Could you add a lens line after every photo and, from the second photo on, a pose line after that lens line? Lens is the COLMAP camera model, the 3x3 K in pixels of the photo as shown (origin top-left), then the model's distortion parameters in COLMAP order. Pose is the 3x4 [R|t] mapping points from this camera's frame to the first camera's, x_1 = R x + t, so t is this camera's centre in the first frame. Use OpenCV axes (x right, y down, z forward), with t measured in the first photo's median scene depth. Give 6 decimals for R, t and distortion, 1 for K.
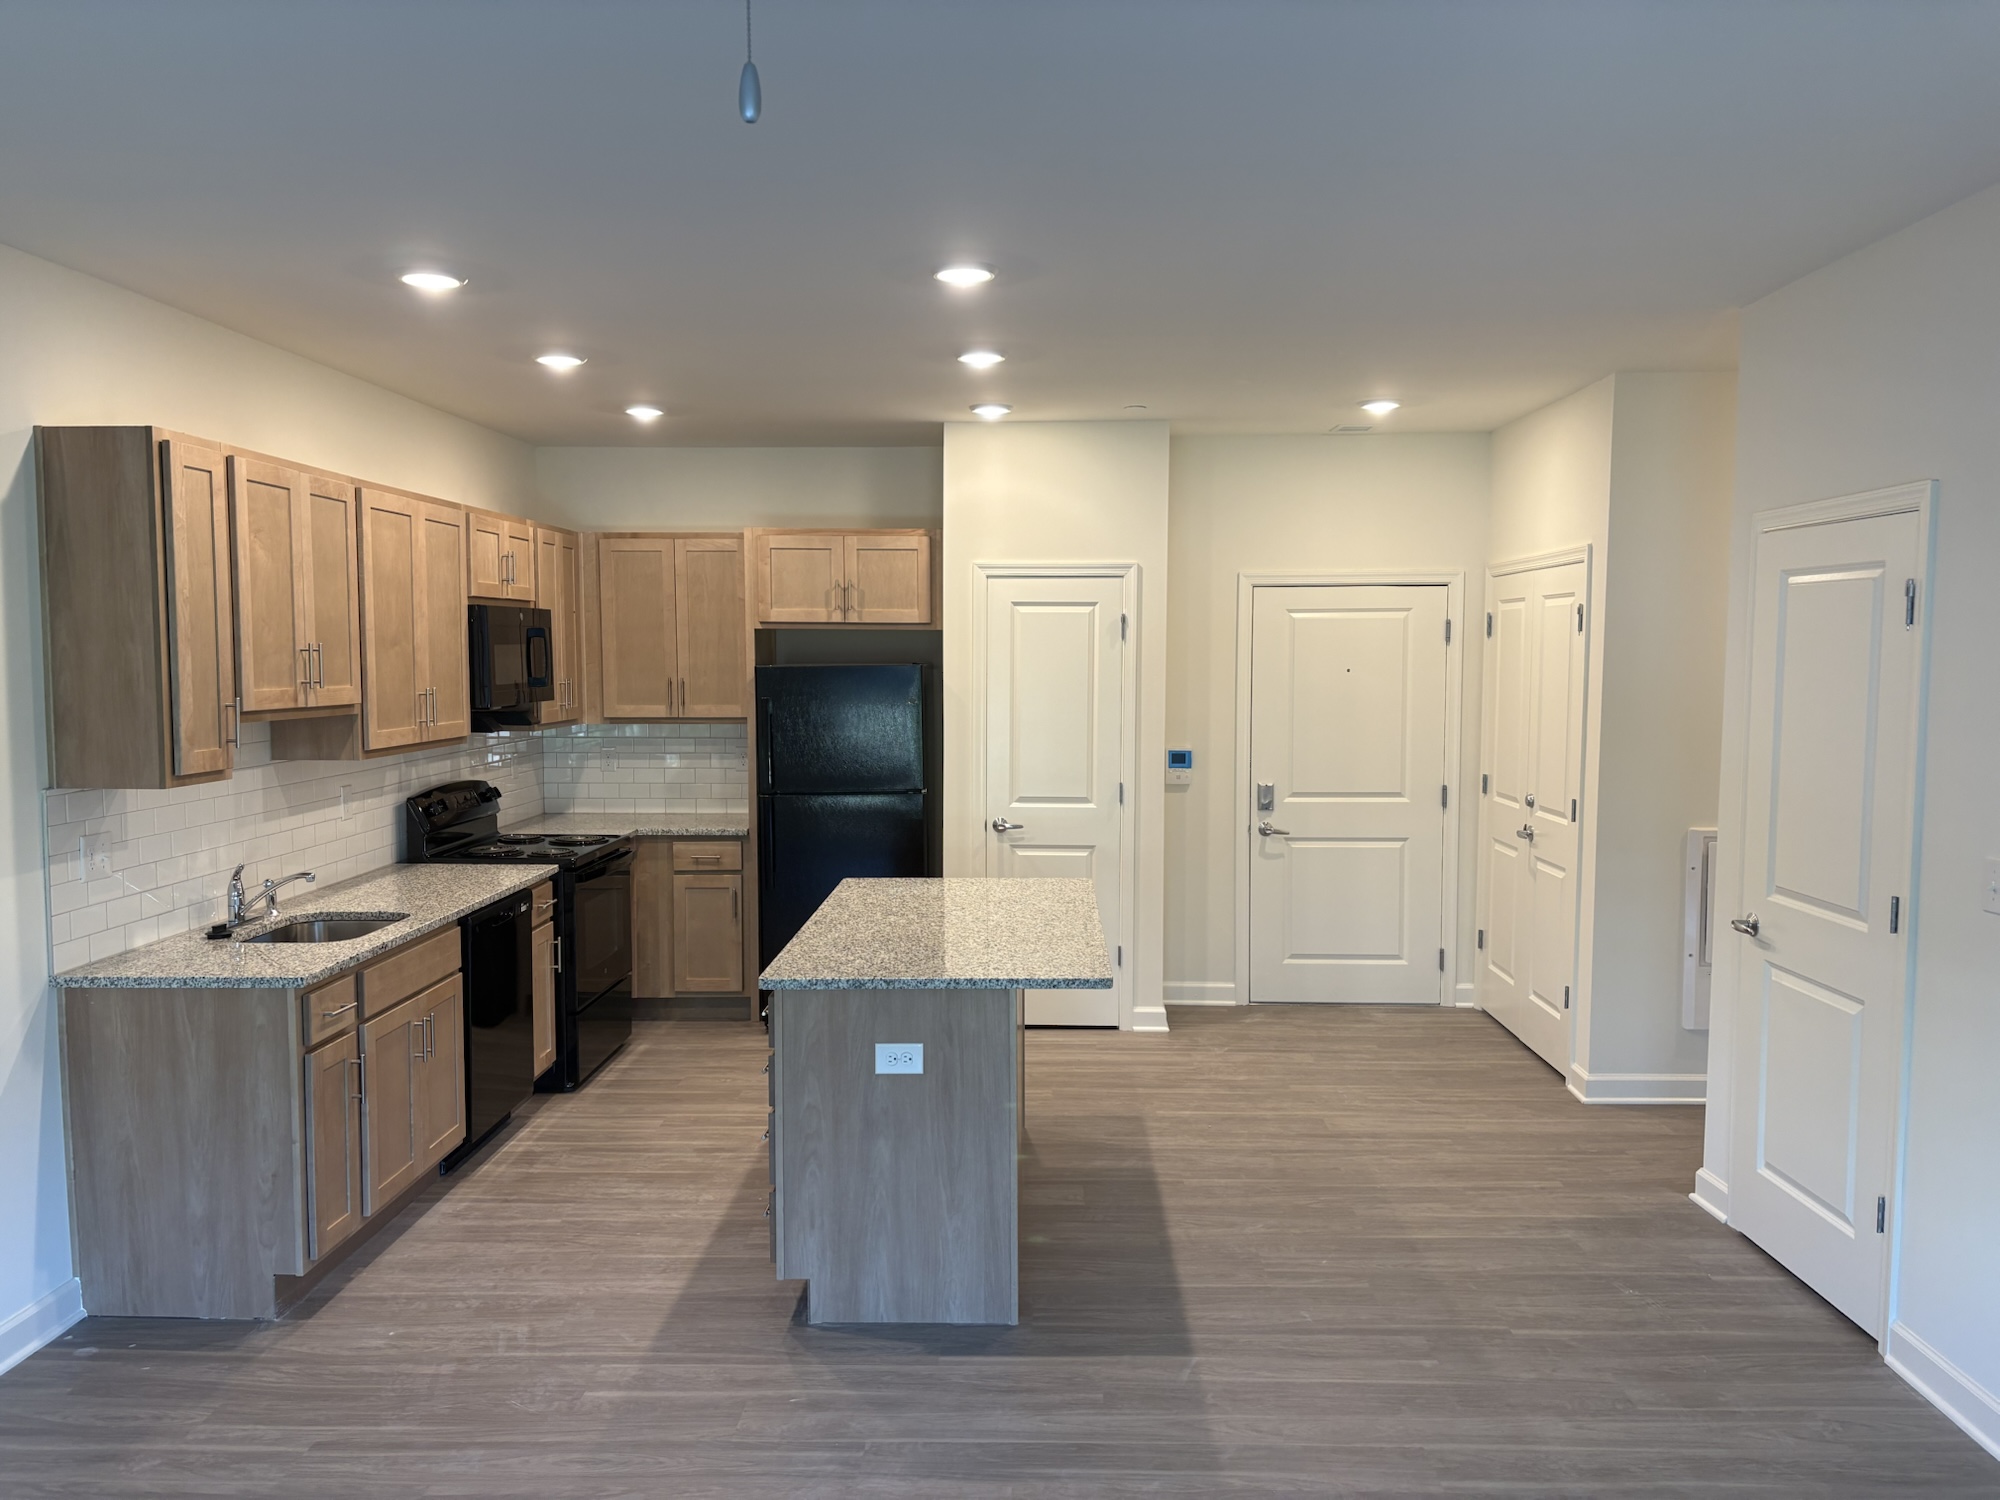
lens RADIAL K [[1509.2, 0, 999.7], [0, 1509.2, 750.6], [0, 0, 1]] dist [0.018144, -0.011380]
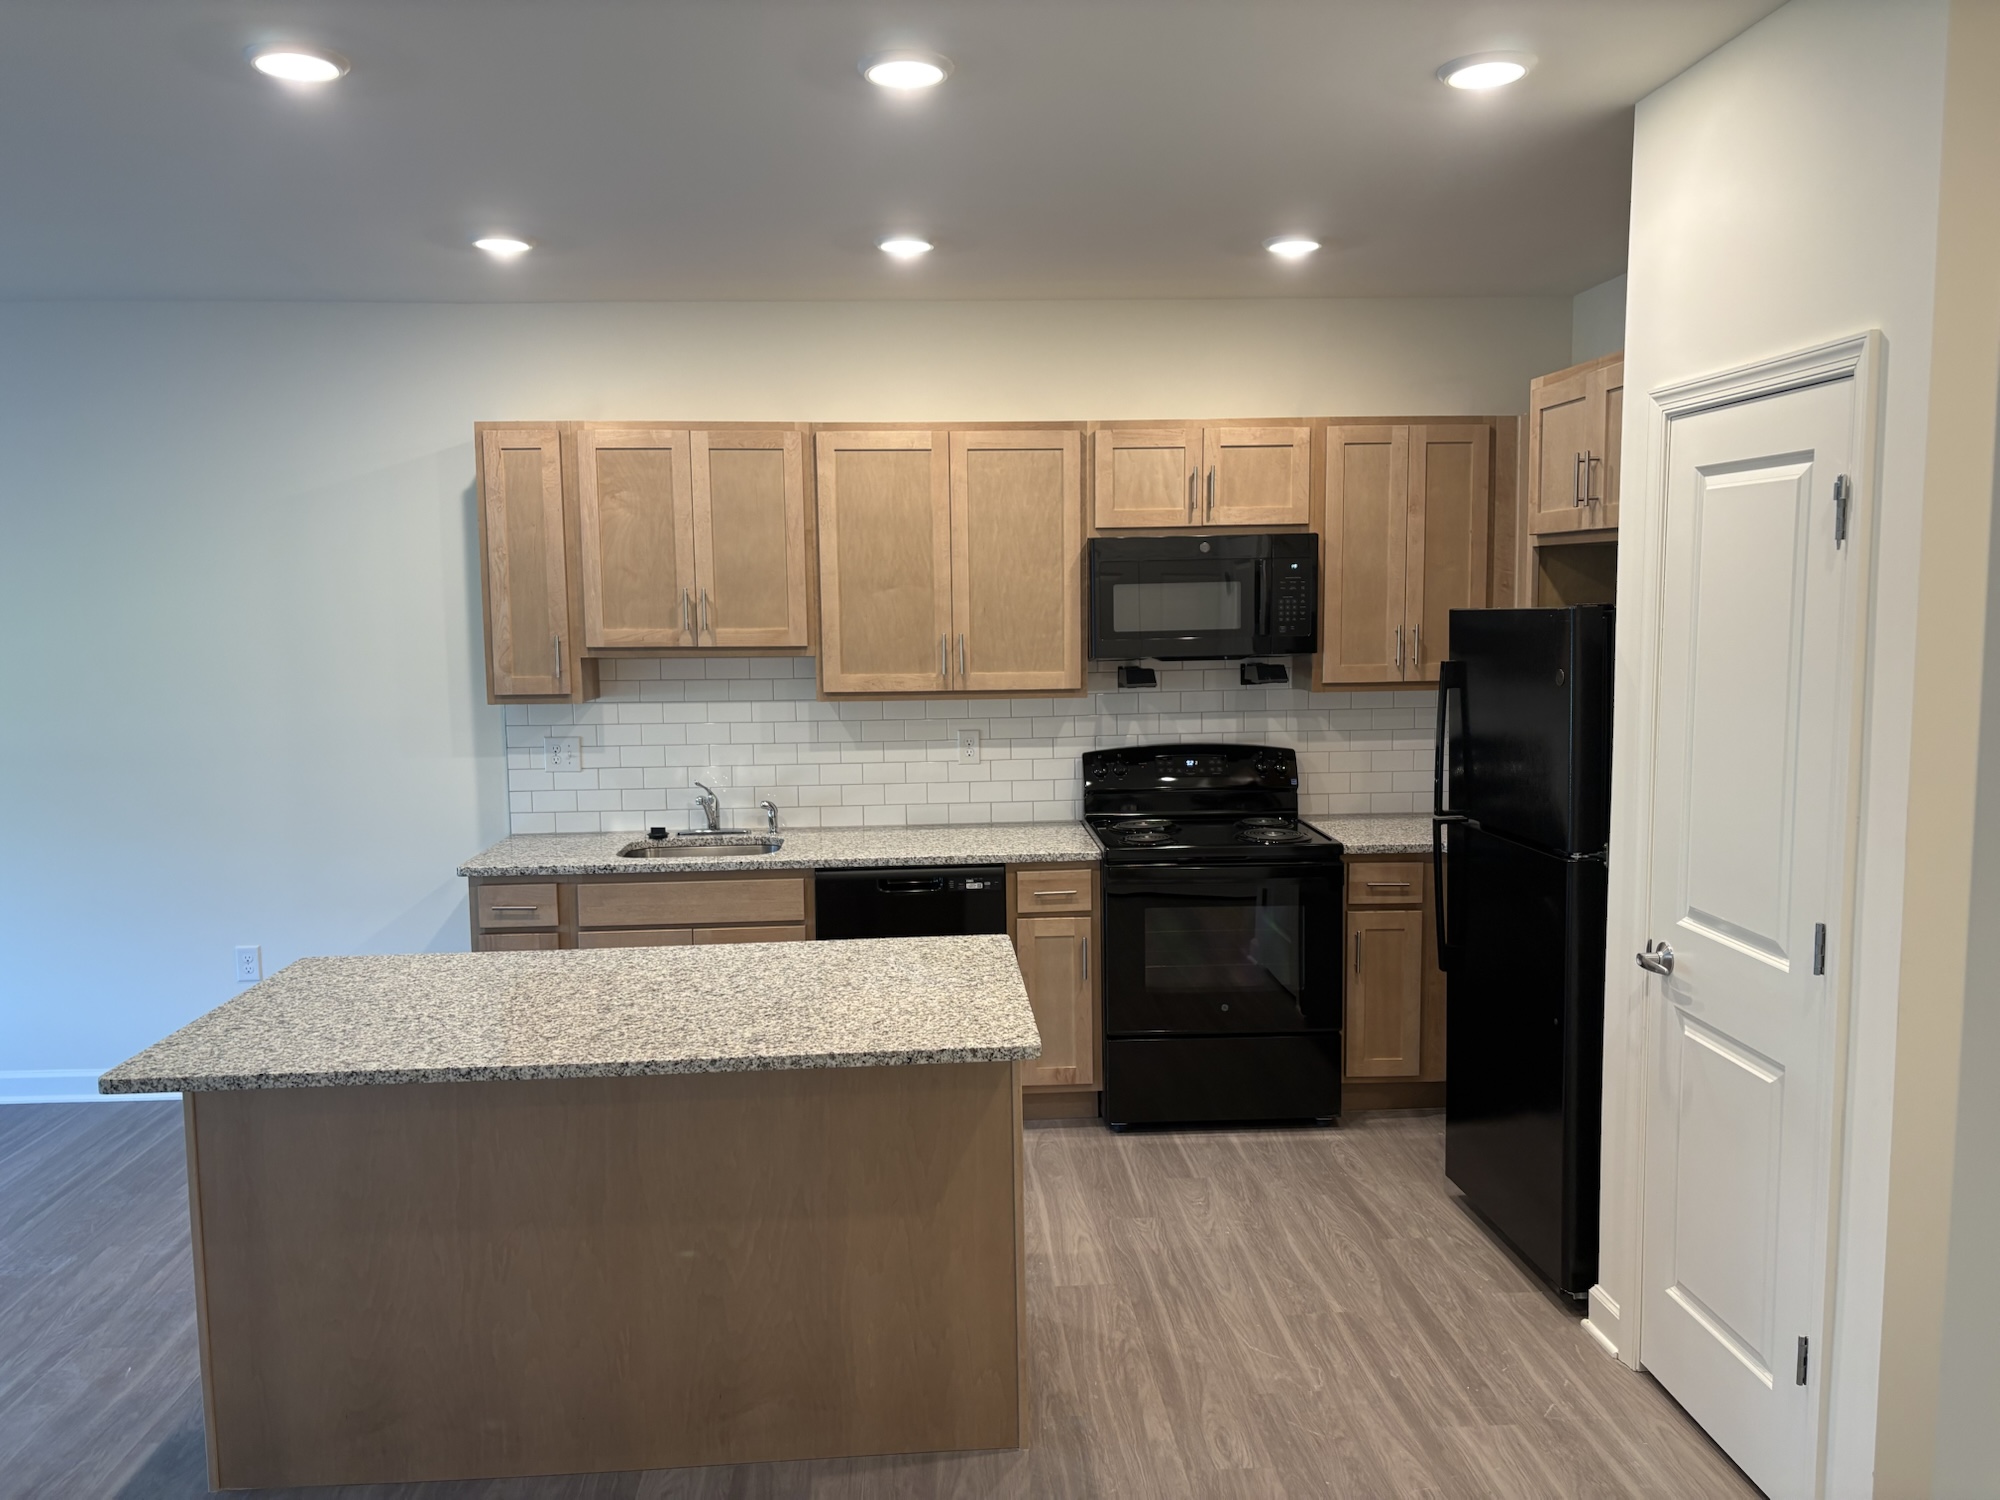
lens RADIAL K [[1509.2, 0, 997.1], [0, 1509.2, 754.2], [0, 0, 1]] dist [0.018144, -0.011380]
pose [[0.083143, 0.104455, -0.991048, 0.491482], [-0.052025, 0.993590, 0.100359, -0.054515], [0.995179, 0.043215, 0.088045, 0.848282]]
